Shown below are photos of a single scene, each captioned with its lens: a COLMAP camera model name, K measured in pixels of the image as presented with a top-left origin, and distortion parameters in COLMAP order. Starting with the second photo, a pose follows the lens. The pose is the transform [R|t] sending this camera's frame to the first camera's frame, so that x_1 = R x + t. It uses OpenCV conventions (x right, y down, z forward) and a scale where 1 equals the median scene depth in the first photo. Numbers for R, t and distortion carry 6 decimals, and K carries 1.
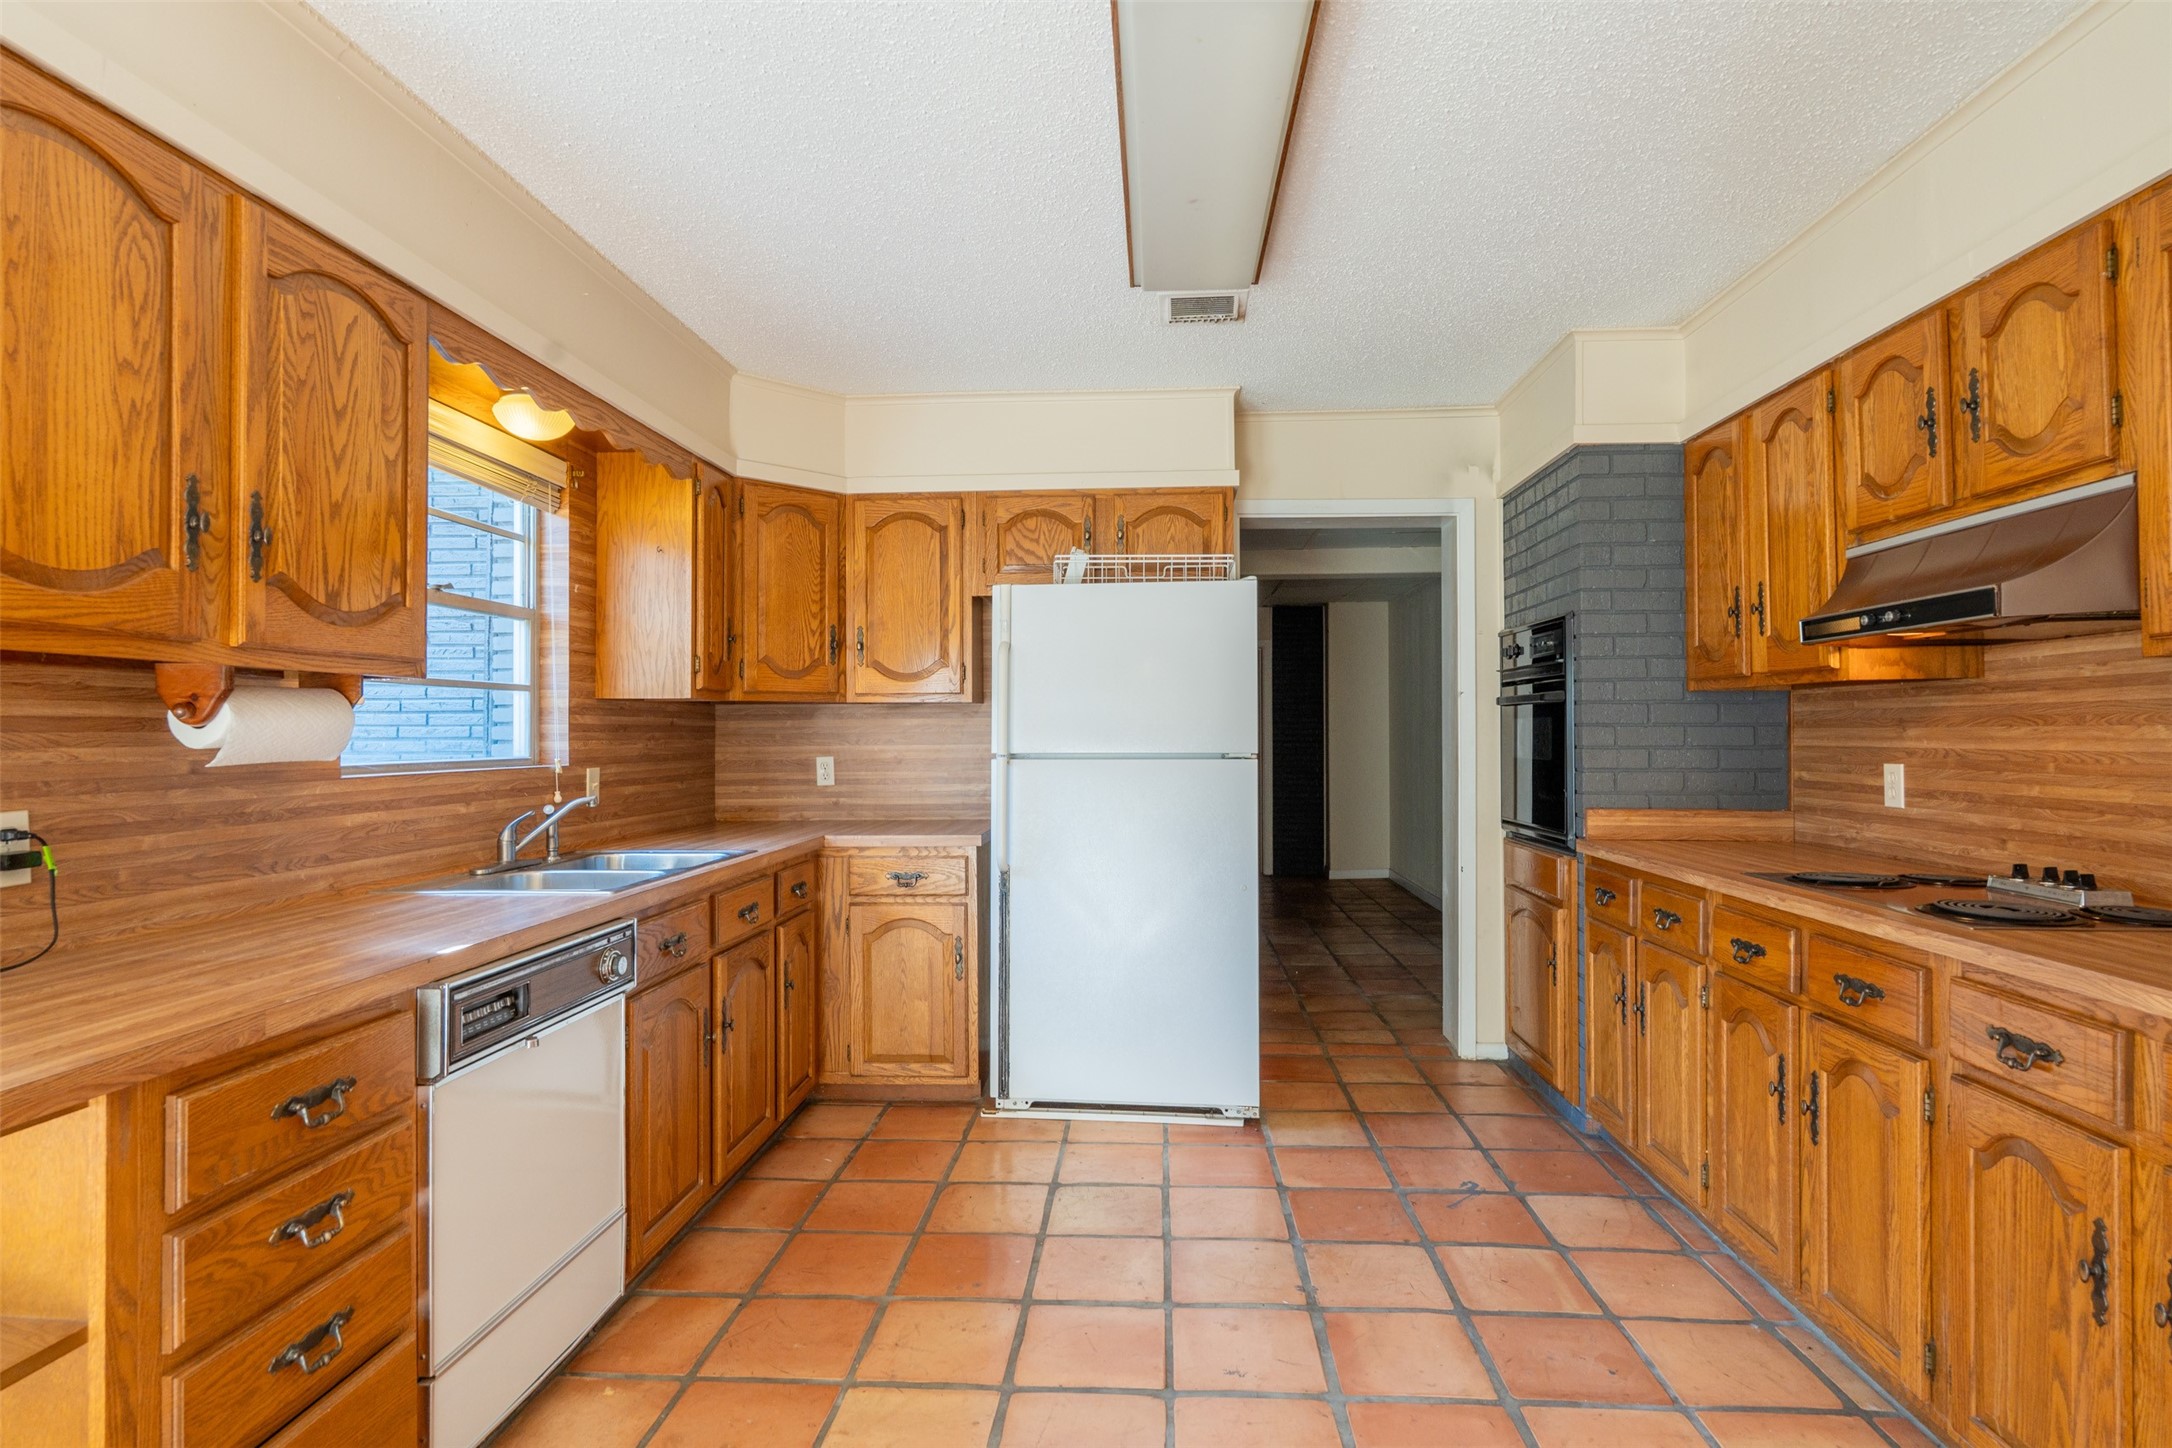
lens RADIAL K [[1105.8, 0, 1085.8], [0, 1105.8, 719.2], [0, 0, 1]] dist [-0.002379, -0.000565]
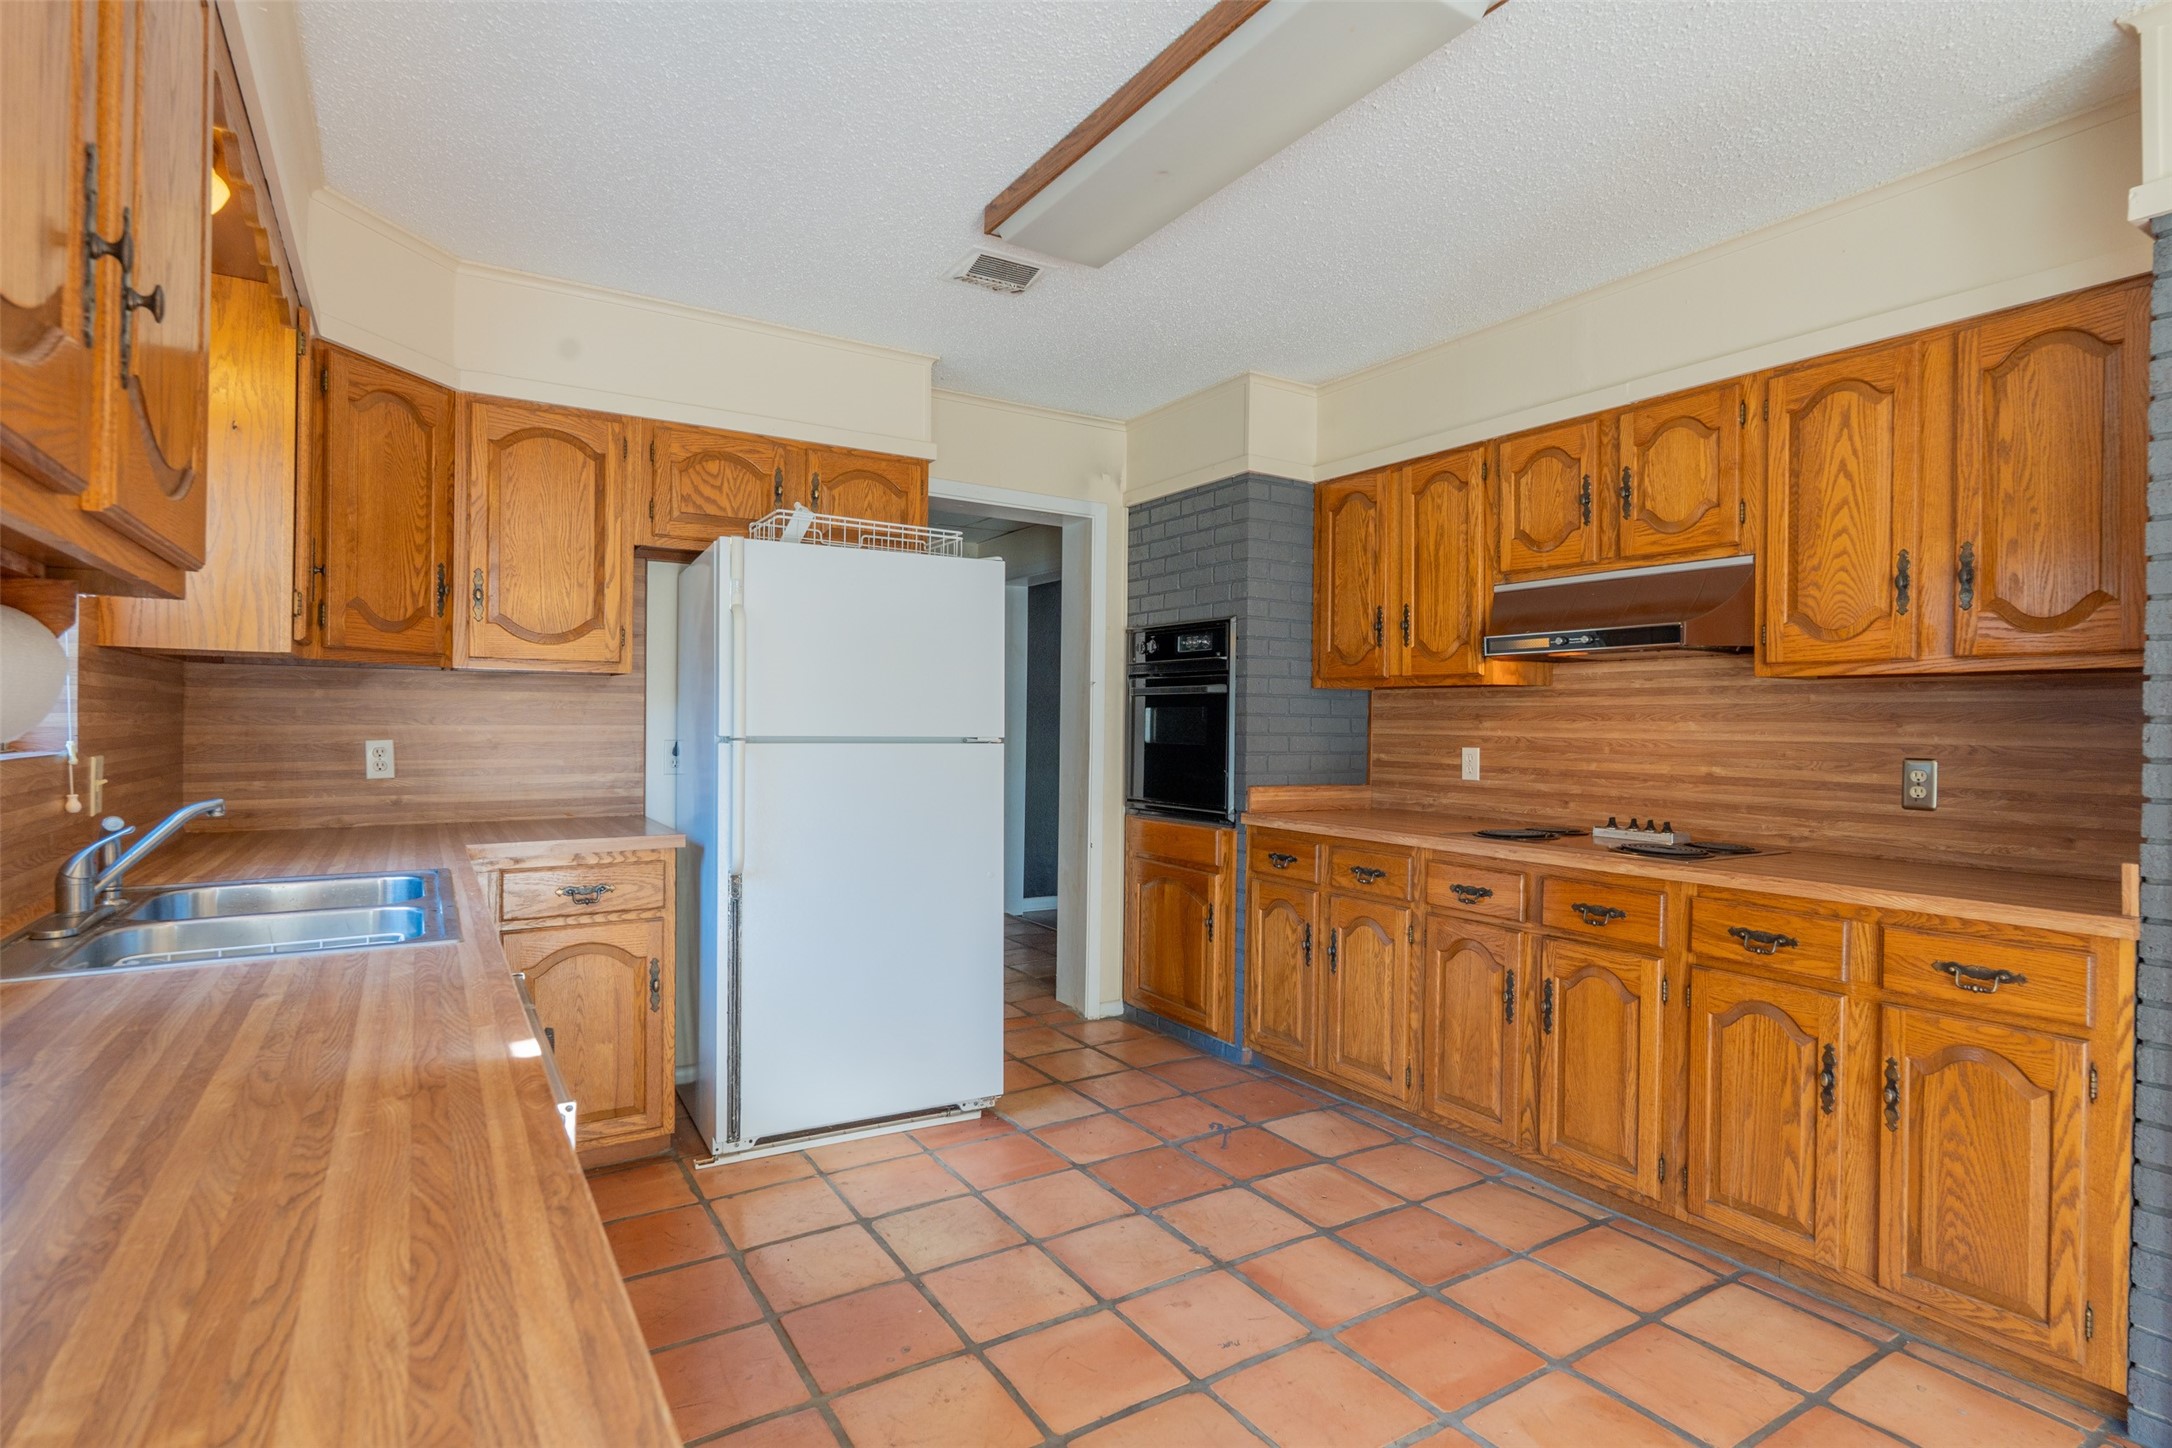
lens RADIAL K [[1085.8, 0, 1086.0], [0, 1085.8, 724.0], [0, 0, 1]] dist [-0.005173, 0.001006]
pose [[0.810571, 0.011958, 0.585518, -0.448077], [-0.022101, 0.999704, 0.010179, 0.009232], [-0.585223, -0.021191, 0.810596, 0.220256]]
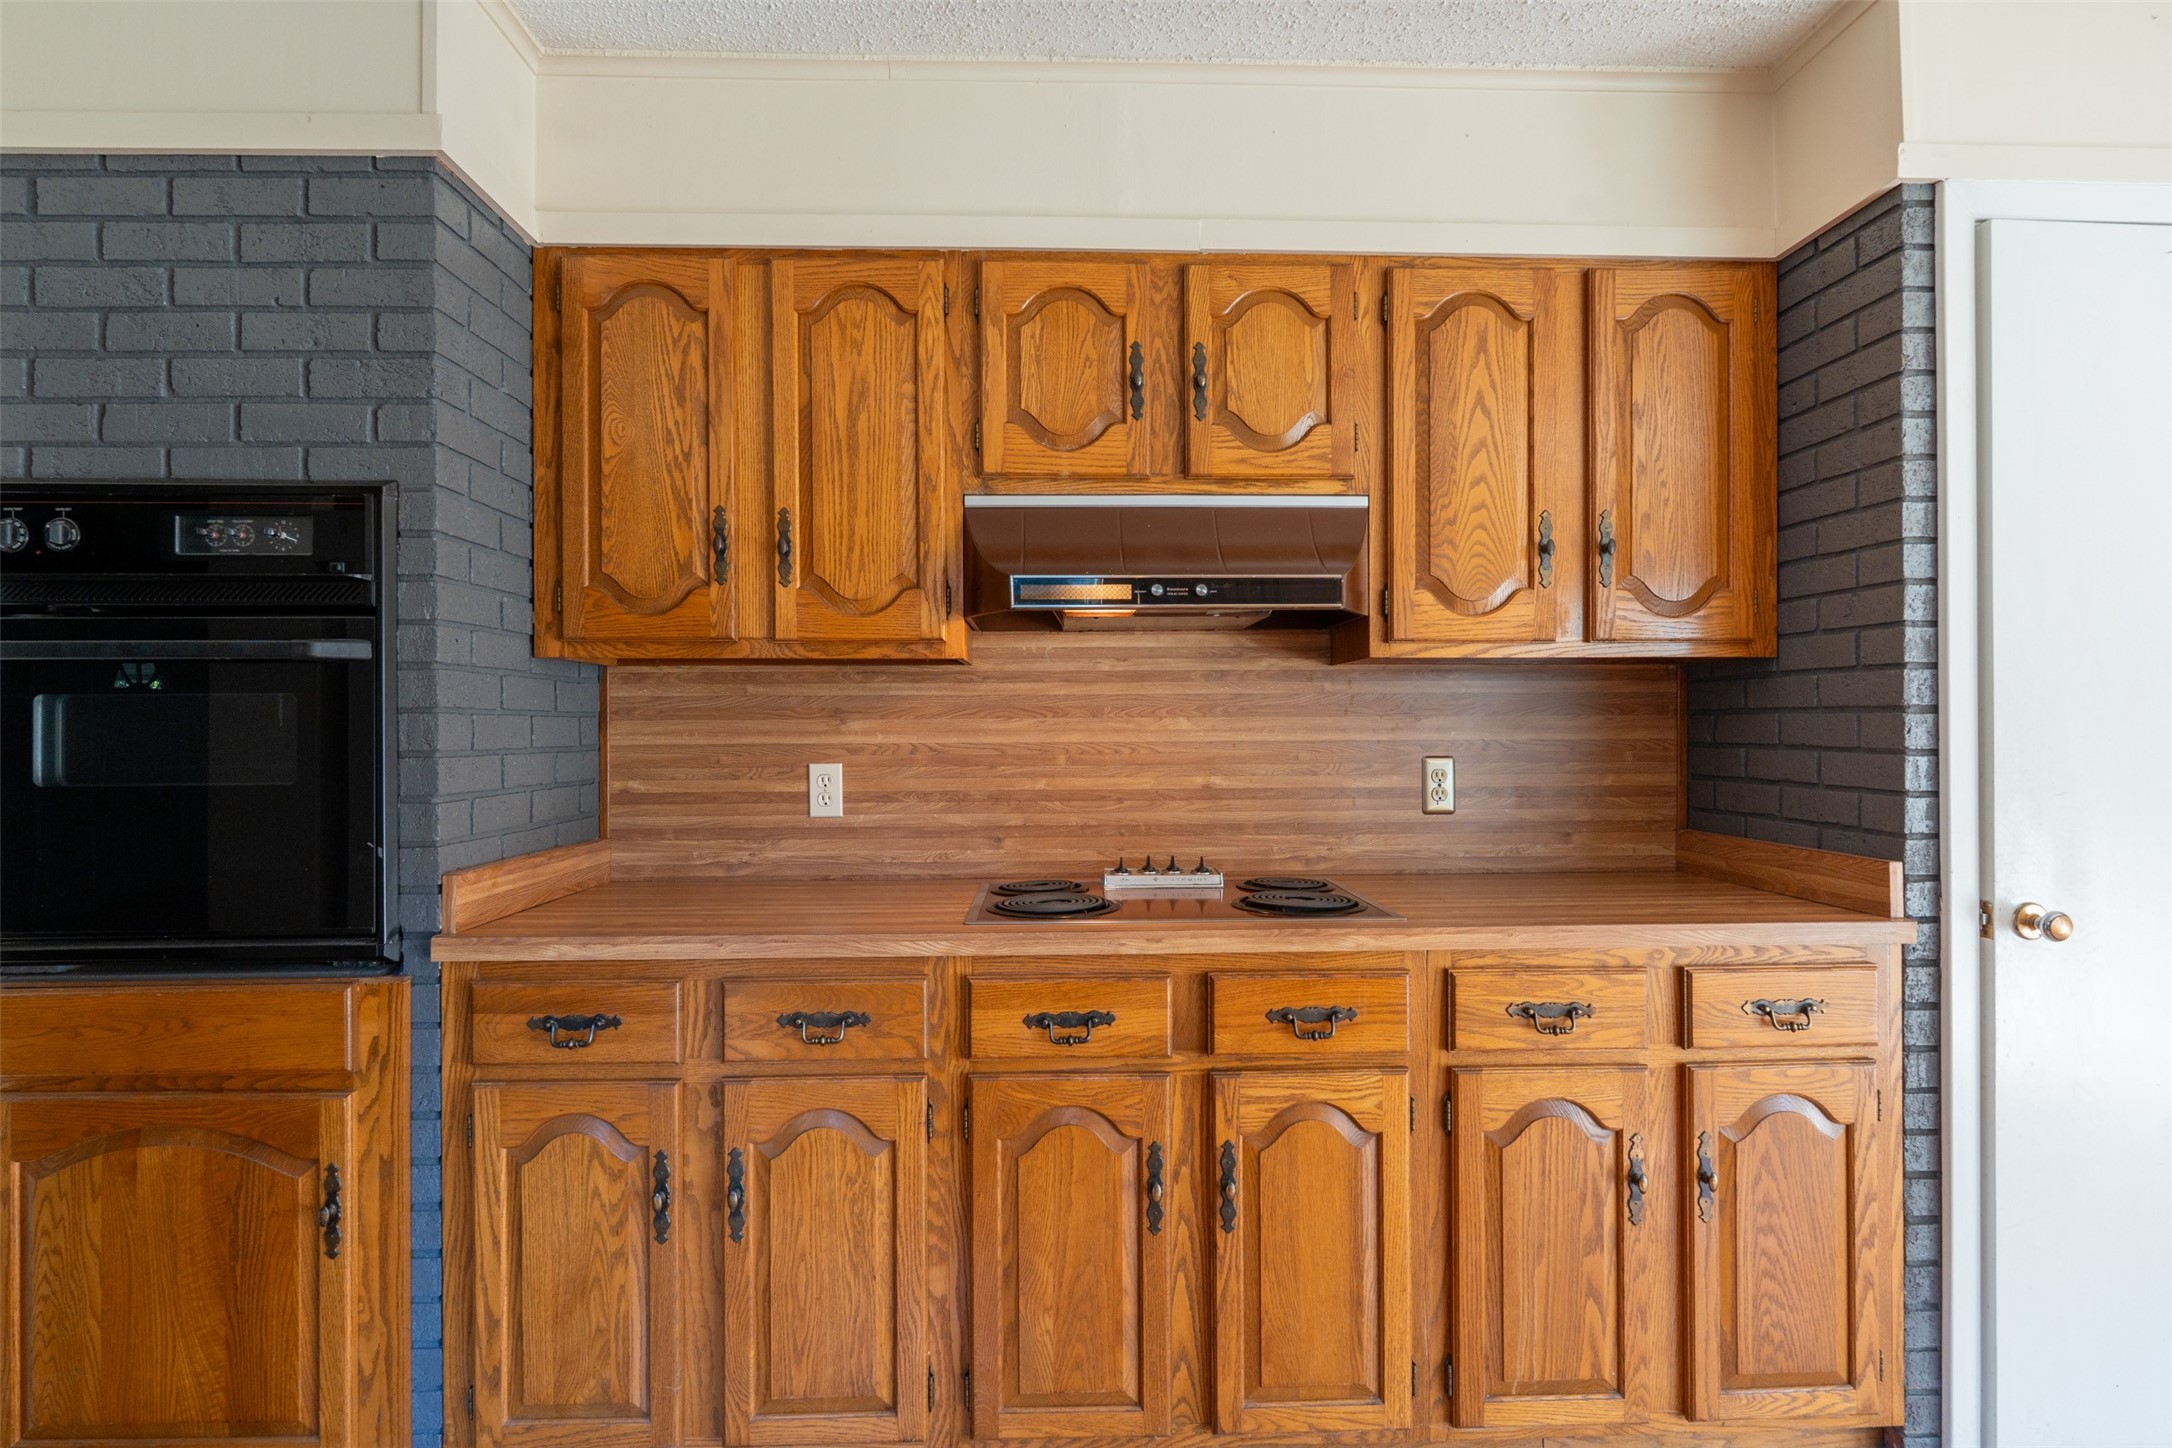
lens RADIAL K [[1085.8, 0, 1086.0], [0, 1085.8, 724.0], [0, 0, 1]] dist [-0.005173, 0.001006]
pose [[-0.101733, 0.005708, 0.994795, -0.096588], [-0.007695, 0.999949, -0.006525, 0.015782], [-0.994782, -0.008319, -0.101683, 0.951953]]
